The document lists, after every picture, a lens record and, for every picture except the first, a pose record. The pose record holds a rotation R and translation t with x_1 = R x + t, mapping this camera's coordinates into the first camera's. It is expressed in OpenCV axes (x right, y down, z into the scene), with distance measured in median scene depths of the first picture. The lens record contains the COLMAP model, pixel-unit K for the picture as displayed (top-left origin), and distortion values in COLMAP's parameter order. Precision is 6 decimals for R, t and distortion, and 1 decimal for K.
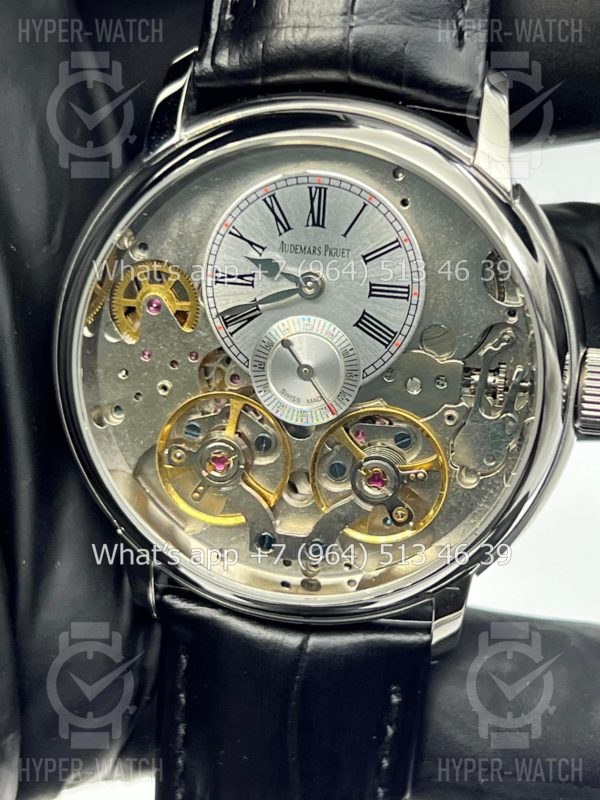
lens RADIAL K [[1898.9, 0, 284.9], [0, 1898.9, 407.0], [0, 0, 1]] dist [0.186791, 0.000000]
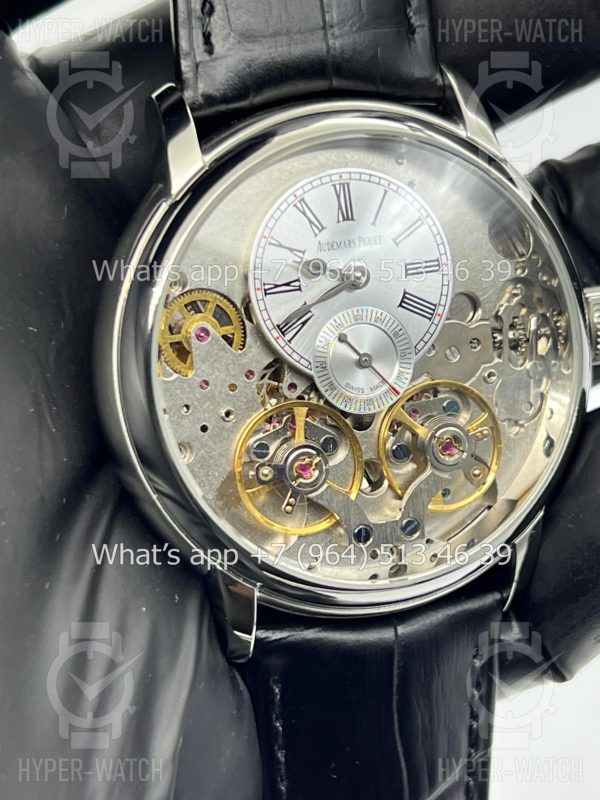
lens RADIAL K [[1898.9, 0, 301.1], [0, 1898.9, 403.0], [0, 0, 1]] dist [0.186791, 0.000000]
pose [[0.867022, -0.211115, 0.451335, -0.489934], [0.273812, 0.958649, -0.077582, 0.074099], [-0.416293, 0.190846, 0.888976, 0.098228]]
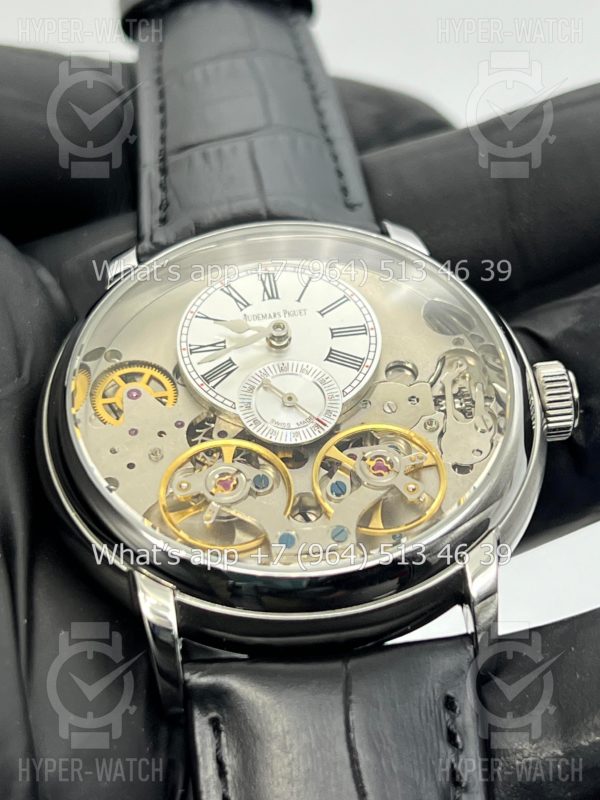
lens RADIAL K [[1898.9, 0, 304.1], [0, 1898.9, 402.4], [0, 0, 1]] dist [0.186791, 0.000000]
pose [[0.963808, -0.062166, 0.259247, -0.256201], [0.237475, 0.642128, -0.728888, 0.755824], [-0.121157, 0.764073, 0.633651, 0.325893]]
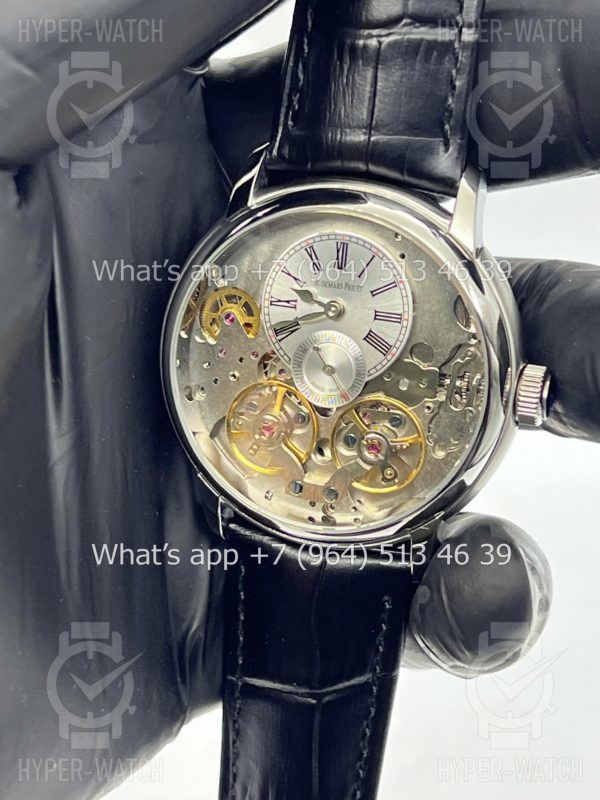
lens RADIAL K [[1898.9, 0, 298.7], [0, 1898.9, 392.8], [0, 0, 1]] dist [0.186791, 0.000000]
pose [[0.991800, 0.057476, -0.114142, 0.152640], [-0.059990, 0.998023, -0.018716, 0.026944], [0.112841, 0.025410, 0.993288, -0.426445]]
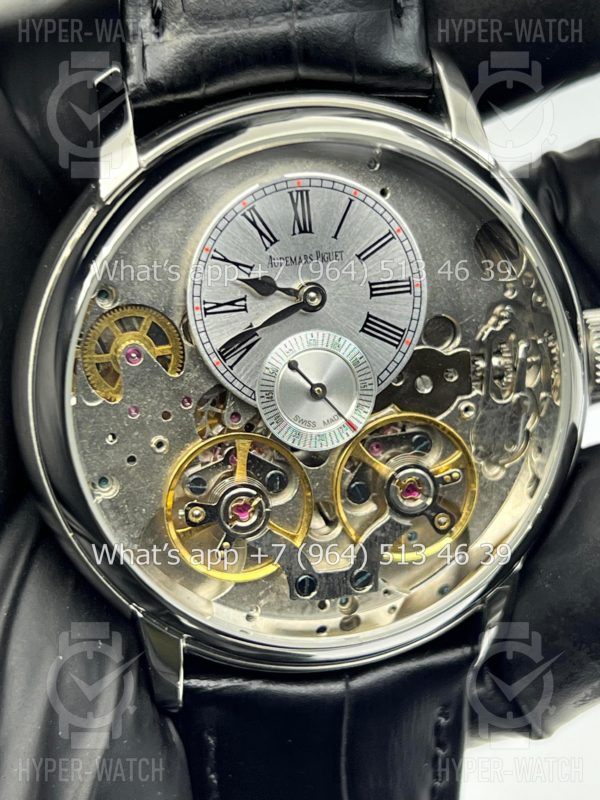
lens RADIAL K [[1898.9, 0, 296.1], [0, 1898.9, 402.2], [0, 0, 1]] dist [0.186791, 0.000000]
pose [[0.918783, -0.196955, 0.342122, -0.313168], [0.219092, 0.975333, -0.026895, 0.008896], [-0.328385, 0.099667, 0.939271, 0.140743]]
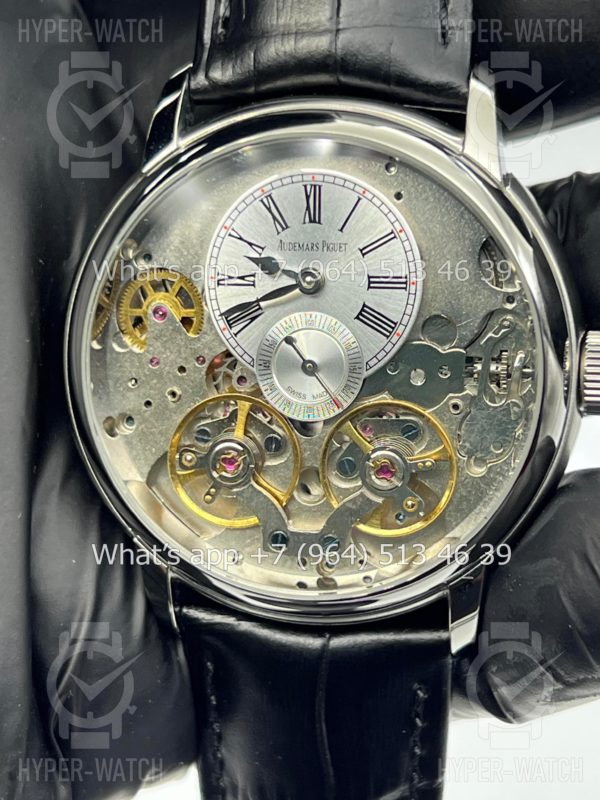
lens RADIAL K [[1898.9, 0, 301.0], [0, 1898.9, 397.2], [0, 0, 1]] dist [0.186791, 0.000000]
pose [[0.998537, -0.046818, -0.027049, 0.032733], [0.043918, 0.994081, -0.099374, 0.097510], [0.031541, 0.098040, 0.994682, -0.006721]]
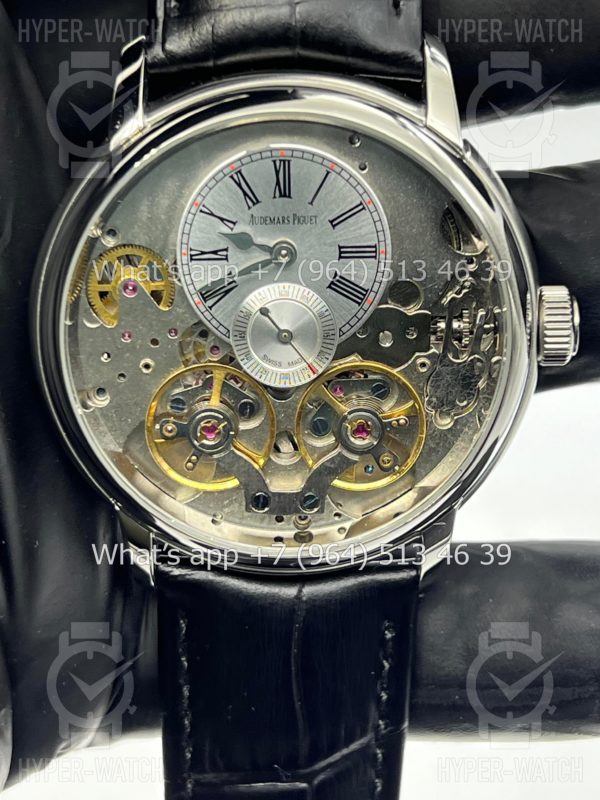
lens RADIAL K [[1898.9, 0, 300.9], [0, 1898.9, 405.9], [0, 0, 1]] dist [0.186791, 0.000000]
pose [[0.983268, -0.110206, 0.145050, -0.136942], [0.107979, 0.993883, 0.023163, -0.003538], [-0.146715, -0.007113, 0.989153, -0.042682]]
